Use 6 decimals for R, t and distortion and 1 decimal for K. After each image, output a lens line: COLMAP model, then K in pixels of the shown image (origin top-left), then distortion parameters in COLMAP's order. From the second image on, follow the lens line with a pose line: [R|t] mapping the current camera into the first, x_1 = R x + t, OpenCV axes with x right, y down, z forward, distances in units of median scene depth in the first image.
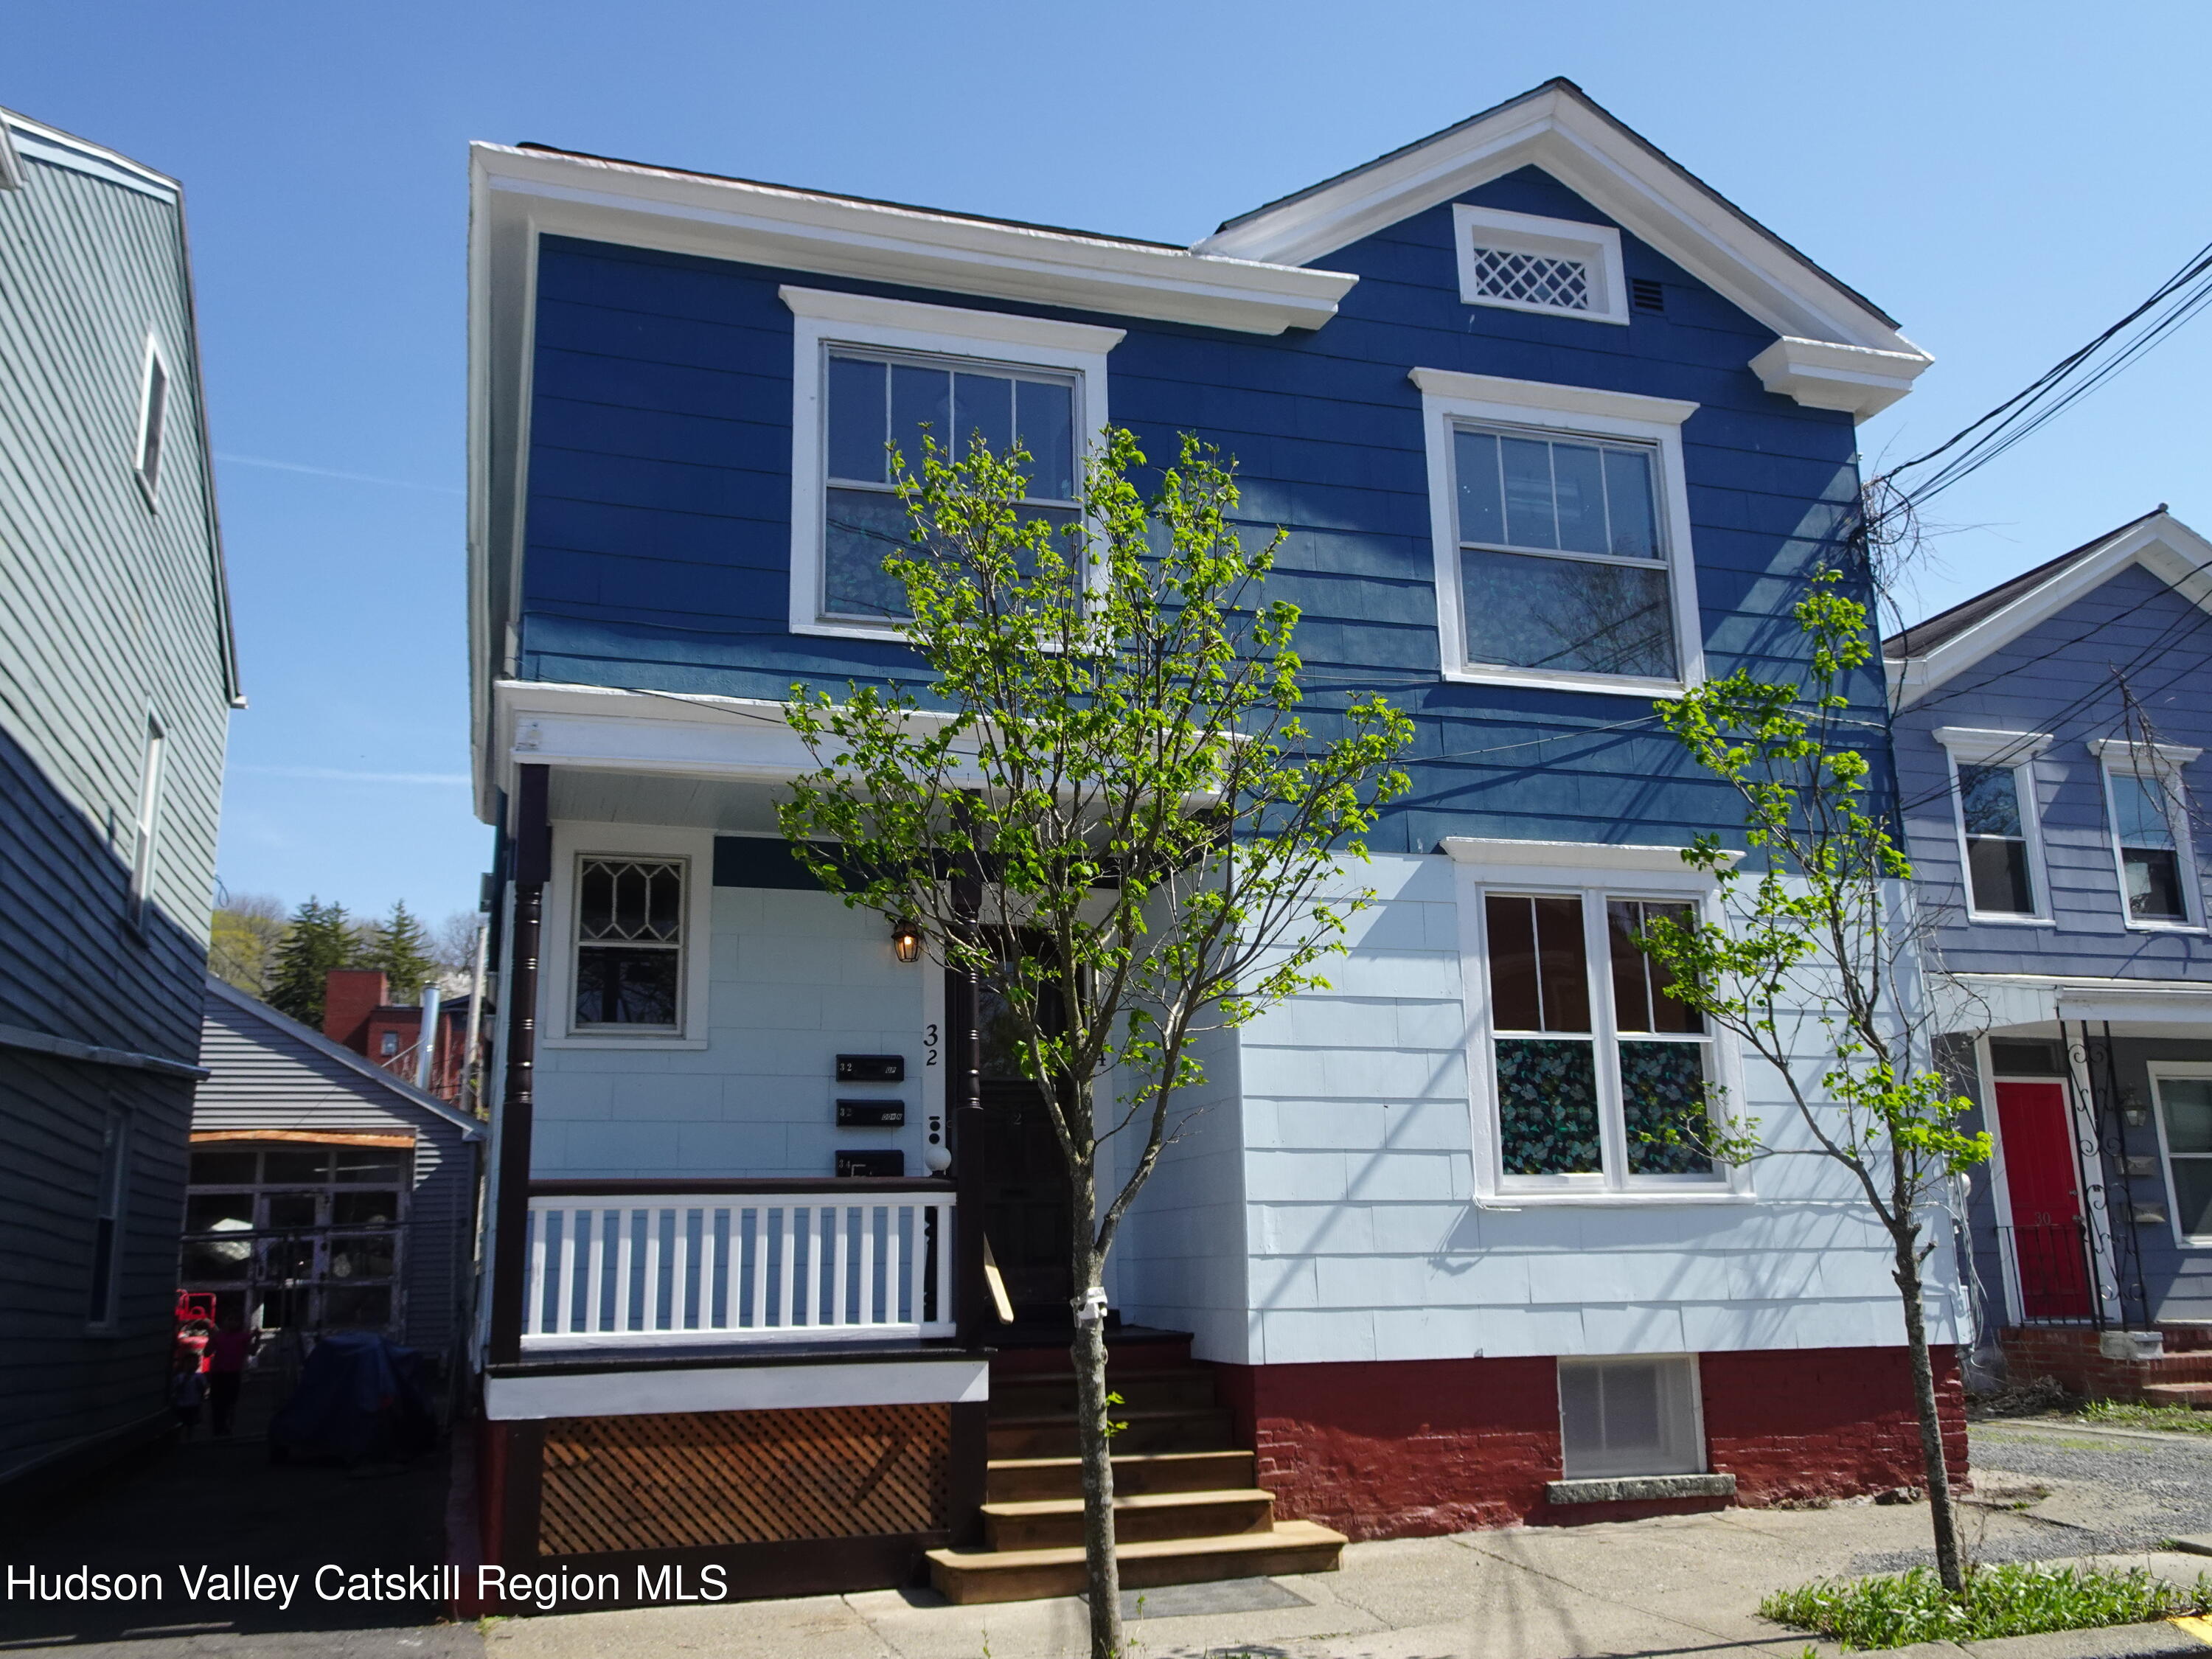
lens RADIAL K [[1887.5, 0, 1102.2], [0, 1887.5, 825.5], [0, 0, 1]] dist [0.019253, 0.013715]
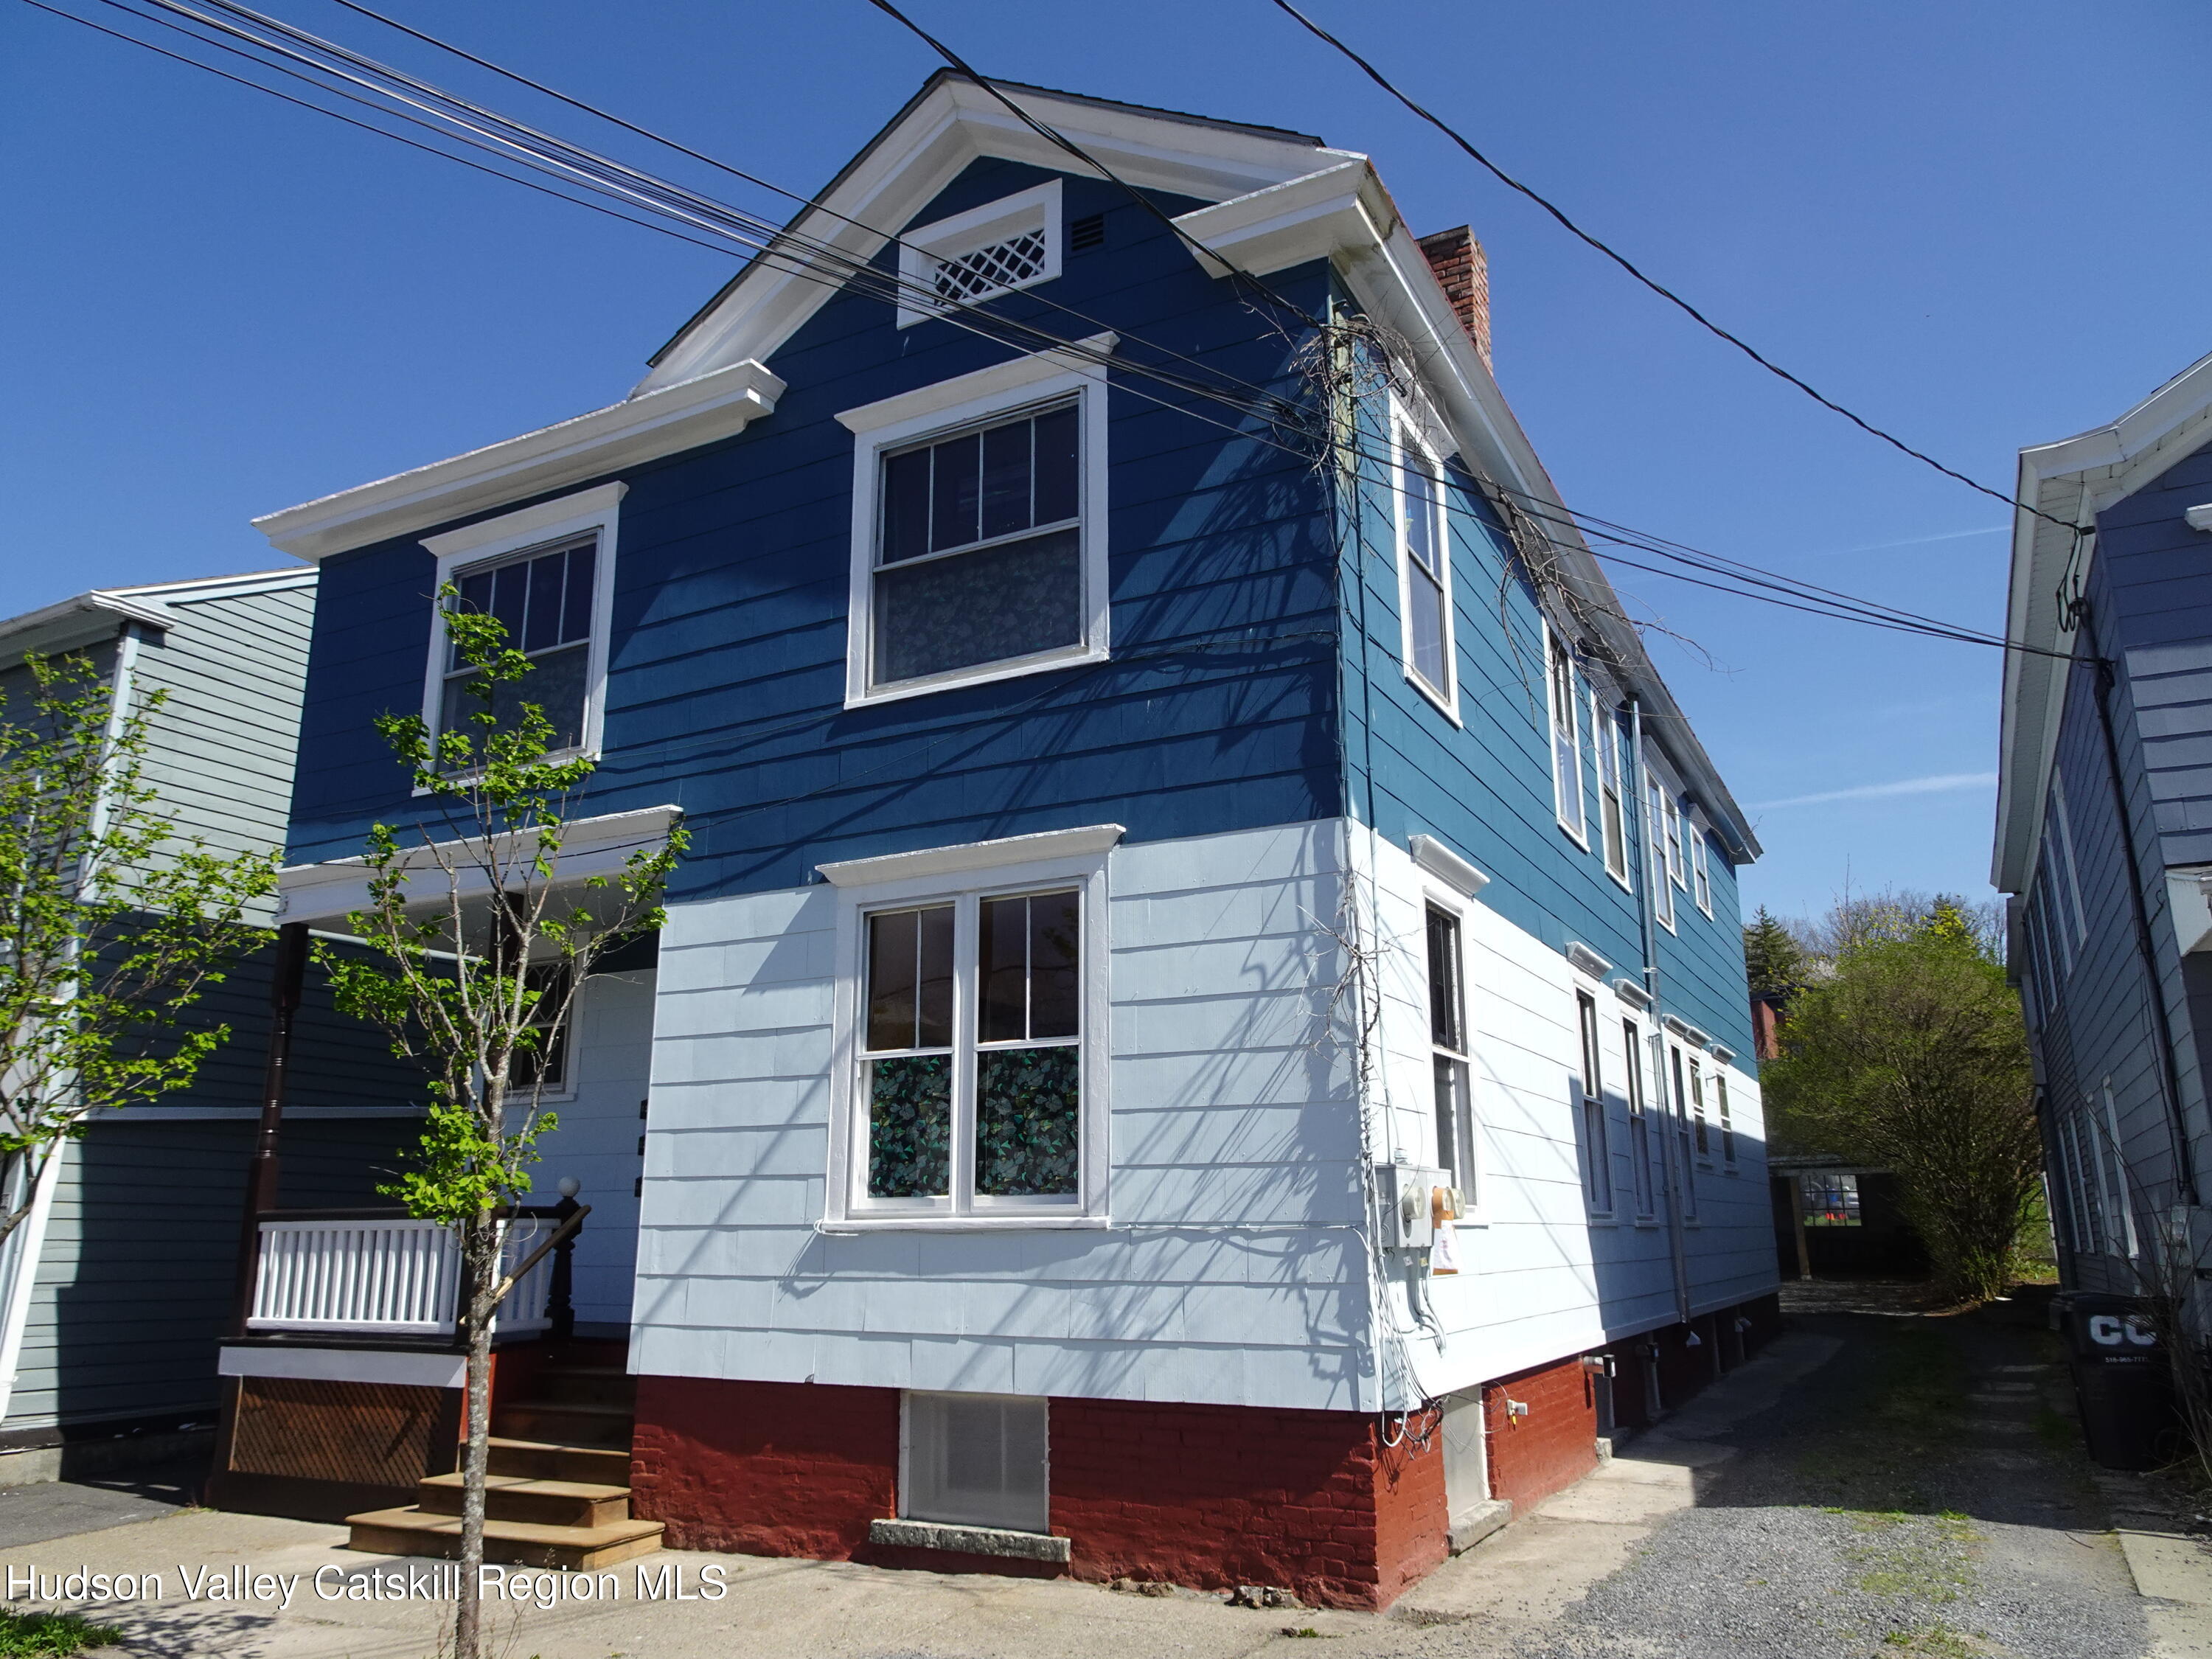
lens RADIAL K [[1572.5, 0, 1107.4], [0, 1572.5, 832.2], [0, 0, 1]] dist [0.005281, 0.005984]
pose [[0.706764, -0.159993, -0.689120, 0.883128], [0.153306, 0.985582, -0.071591, 0.073305], [0.690639, -0.055048, 0.721102, 0.496430]]
